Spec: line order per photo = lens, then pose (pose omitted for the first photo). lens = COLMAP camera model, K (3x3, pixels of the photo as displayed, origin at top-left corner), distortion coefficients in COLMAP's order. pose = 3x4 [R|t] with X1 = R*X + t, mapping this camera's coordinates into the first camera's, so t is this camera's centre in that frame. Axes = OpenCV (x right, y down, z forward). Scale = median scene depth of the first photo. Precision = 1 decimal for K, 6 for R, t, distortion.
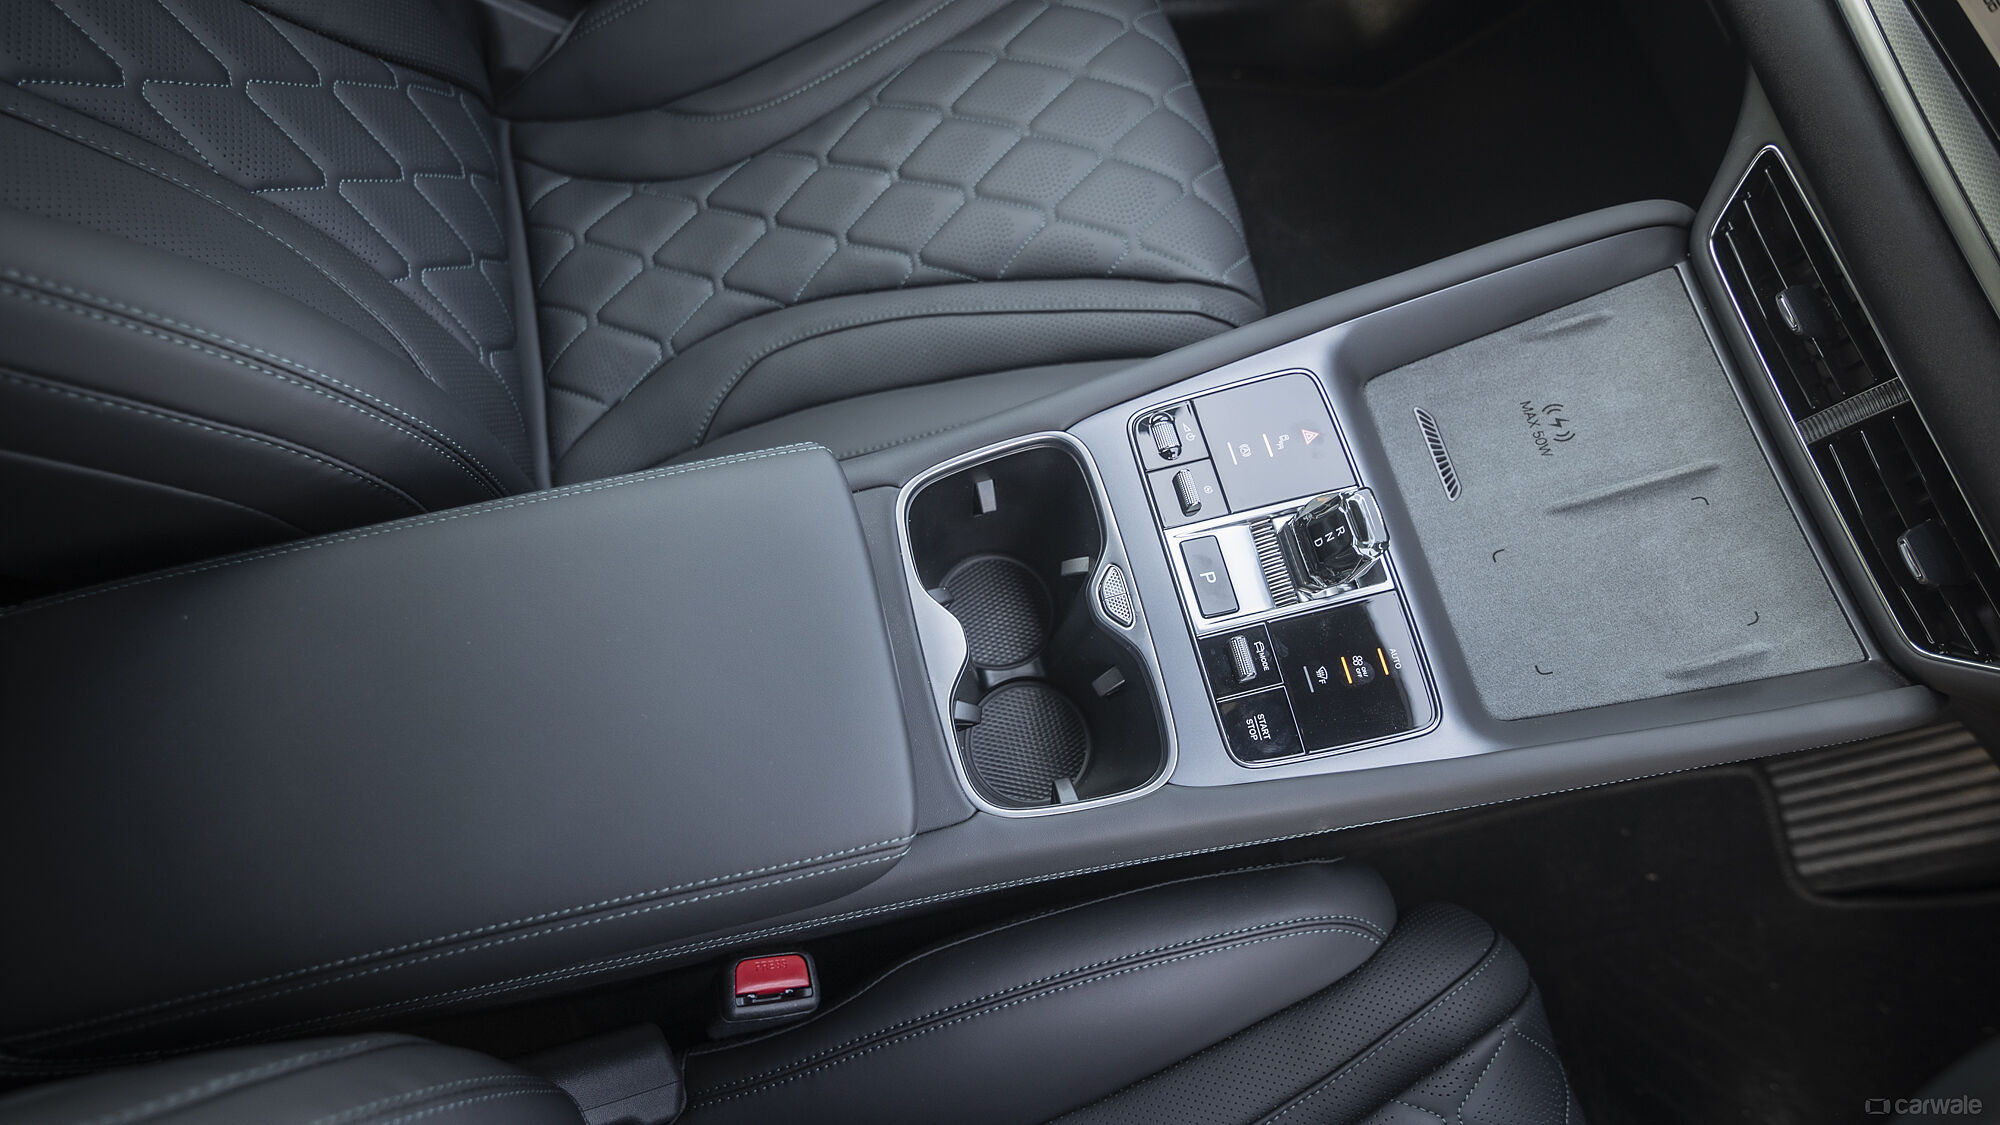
lens RADIAL K [[1062.1, 0, 996.3], [0, 1062.1, 659.1], [0, 0, 1]] dist [-0.016201, -0.000268]
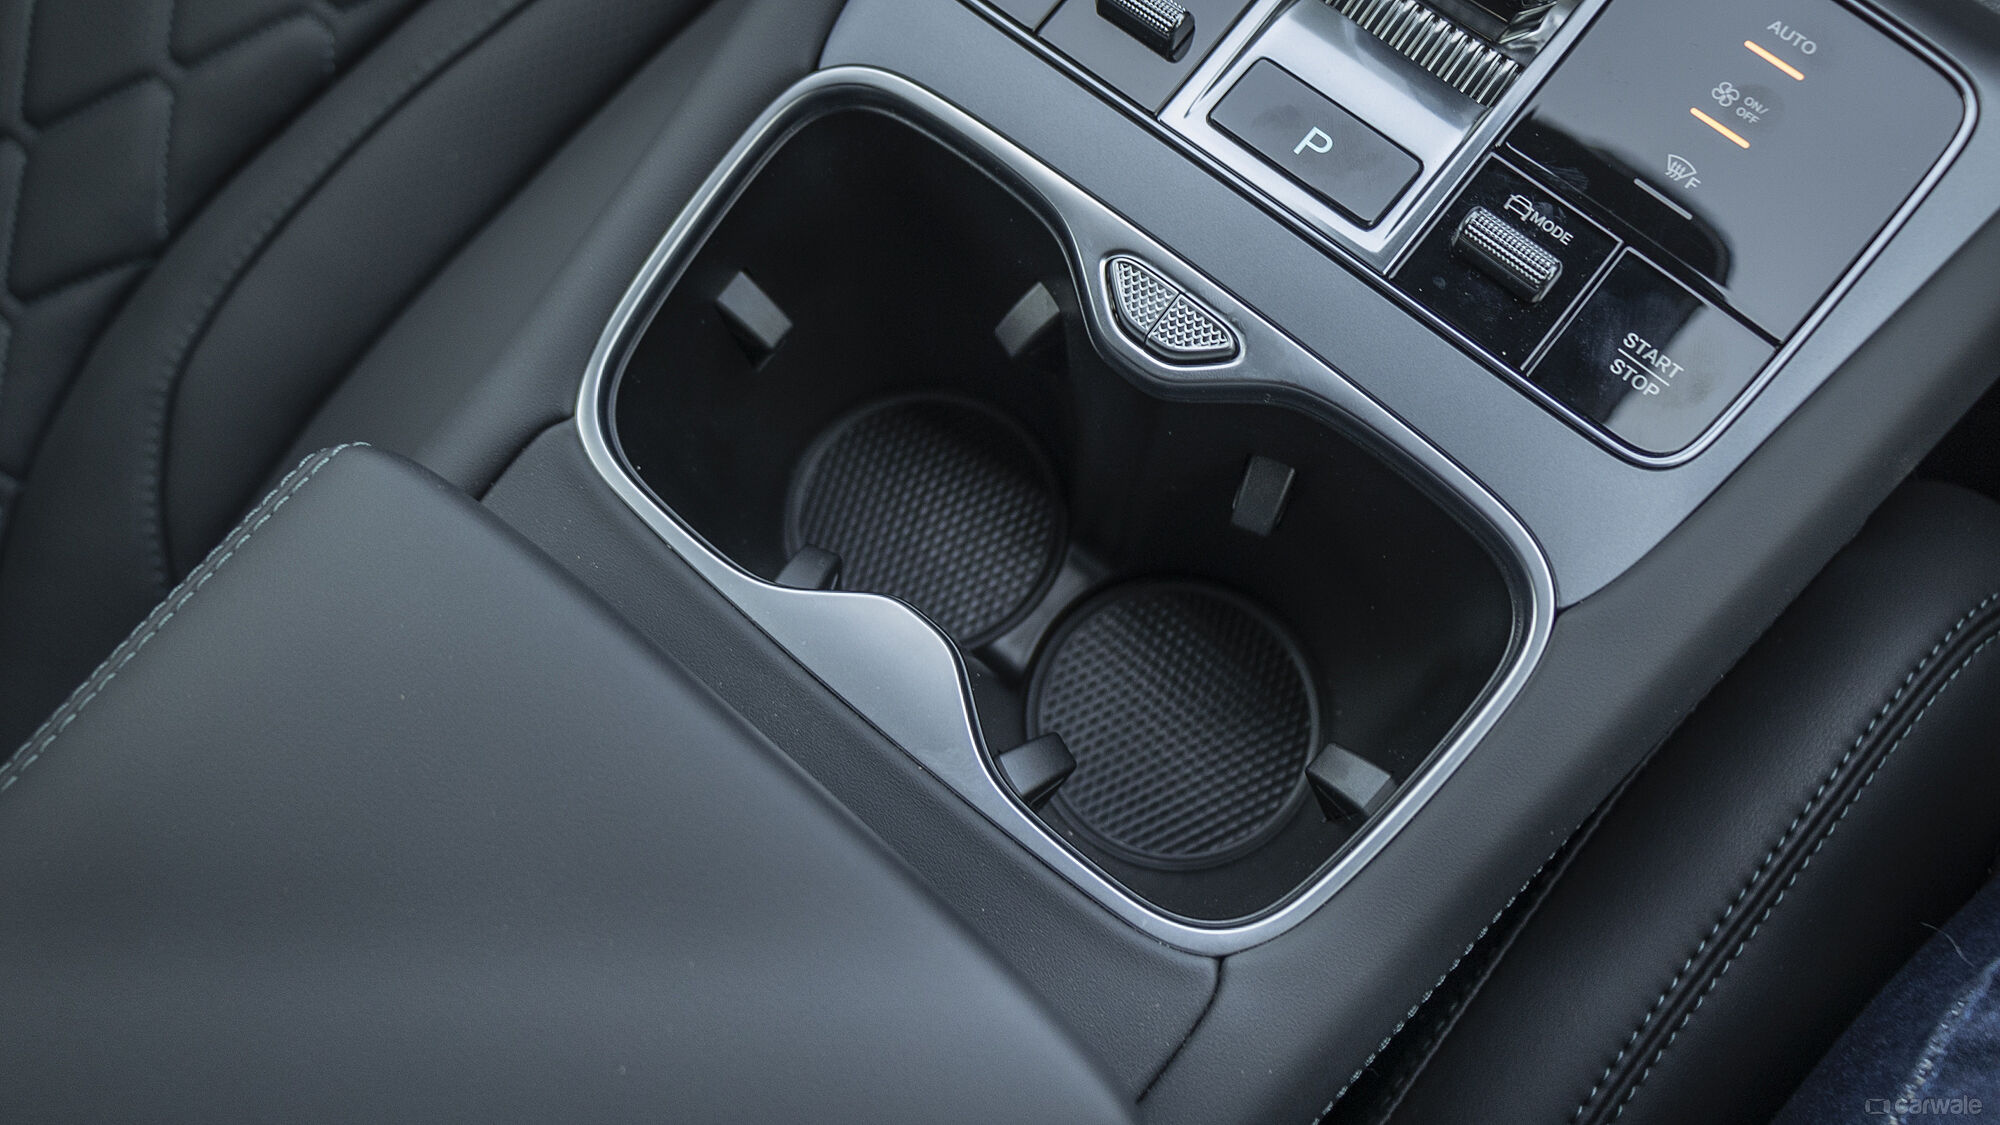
lens RADIAL K [[1761.9, 0, 998.7], [0, 1761.9, 502.4], [0, 0, 1]] dist [-0.069679, 0.108570]
pose [[0.800835, -0.595554, 0.063075, -0.020855], [0.596870, 0.802334, -0.002552, -0.035086], [-0.049087, 0.039691, 0.998006, 0.317071]]
